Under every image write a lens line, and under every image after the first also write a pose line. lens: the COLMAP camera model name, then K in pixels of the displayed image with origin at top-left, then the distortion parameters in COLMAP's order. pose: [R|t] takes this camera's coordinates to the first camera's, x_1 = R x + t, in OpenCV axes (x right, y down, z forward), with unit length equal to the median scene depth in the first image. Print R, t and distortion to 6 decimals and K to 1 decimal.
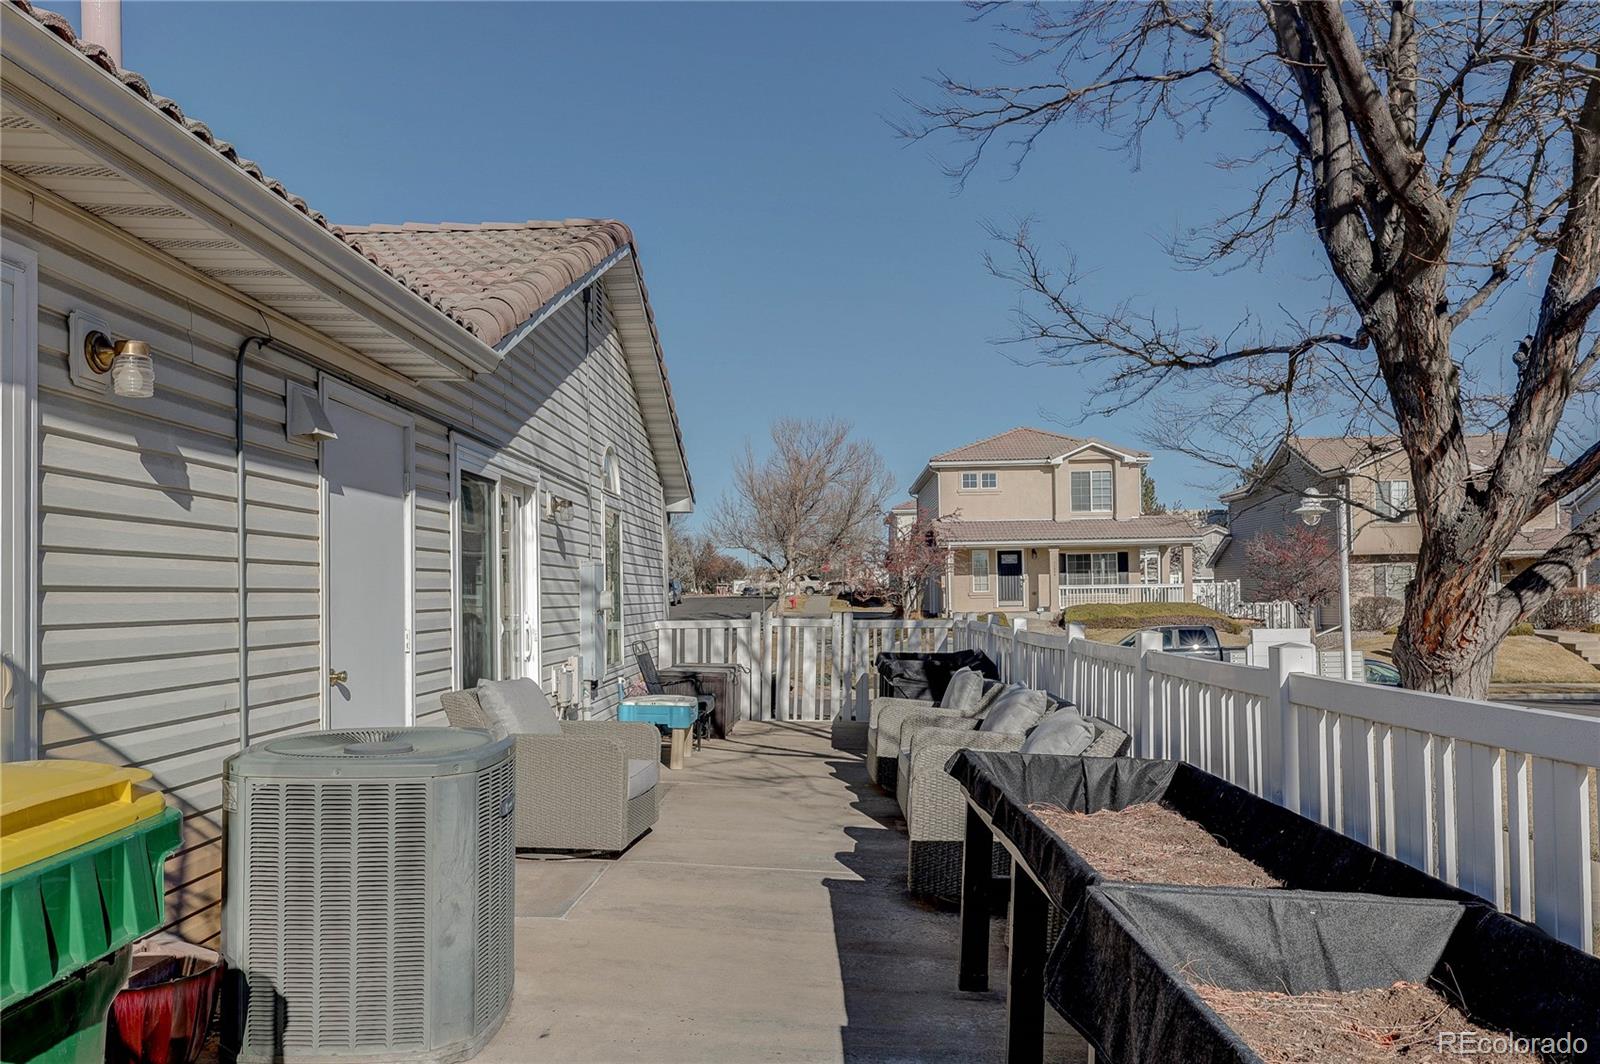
lens RADIAL K [[1220.9, 0, 798.1], [0, 1220.9, 596.8], [0, 0, 1]] dist [0.000533, 0.001045]
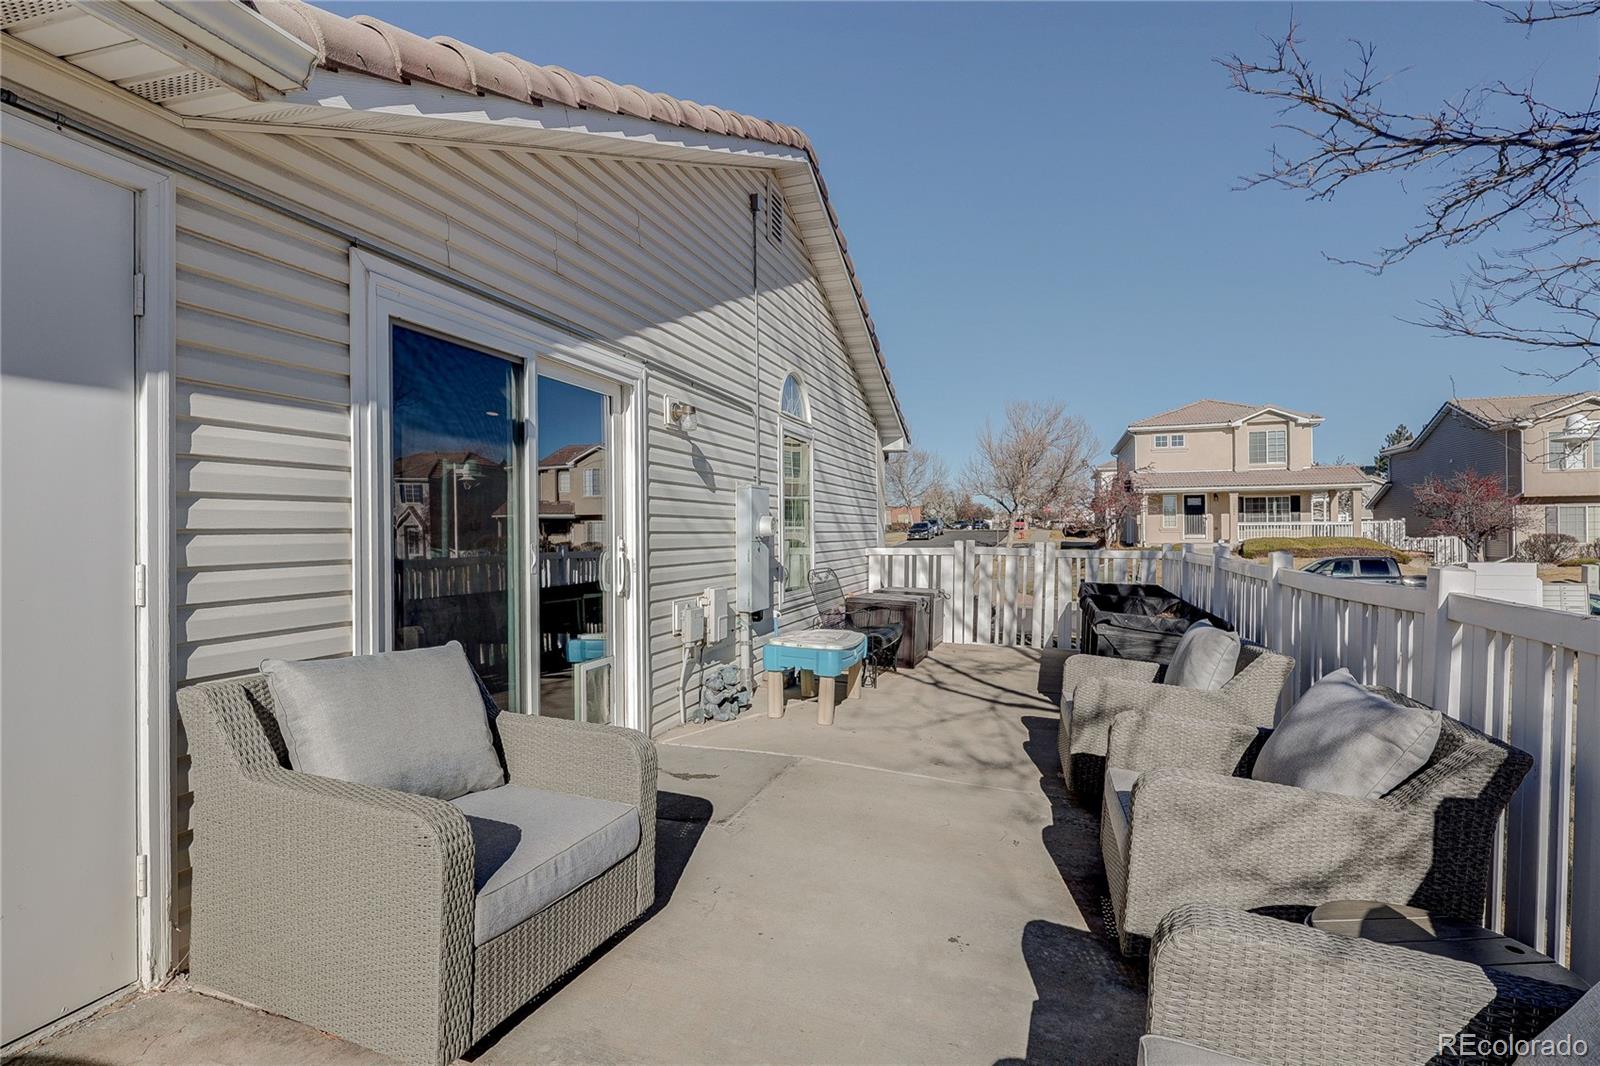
lens RADIAL K [[774.6, 0, 800.0], [0, 774.6, 533.0], [0, 0, 1]] dist [-0.000590, 0.001150]
pose [[0.958488, 0.008386, -0.285009, 0.008072], [-0.007356, 0.999962, 0.004682, 0.001260], [0.285038, -0.002391, 0.958513, 0.104200]]
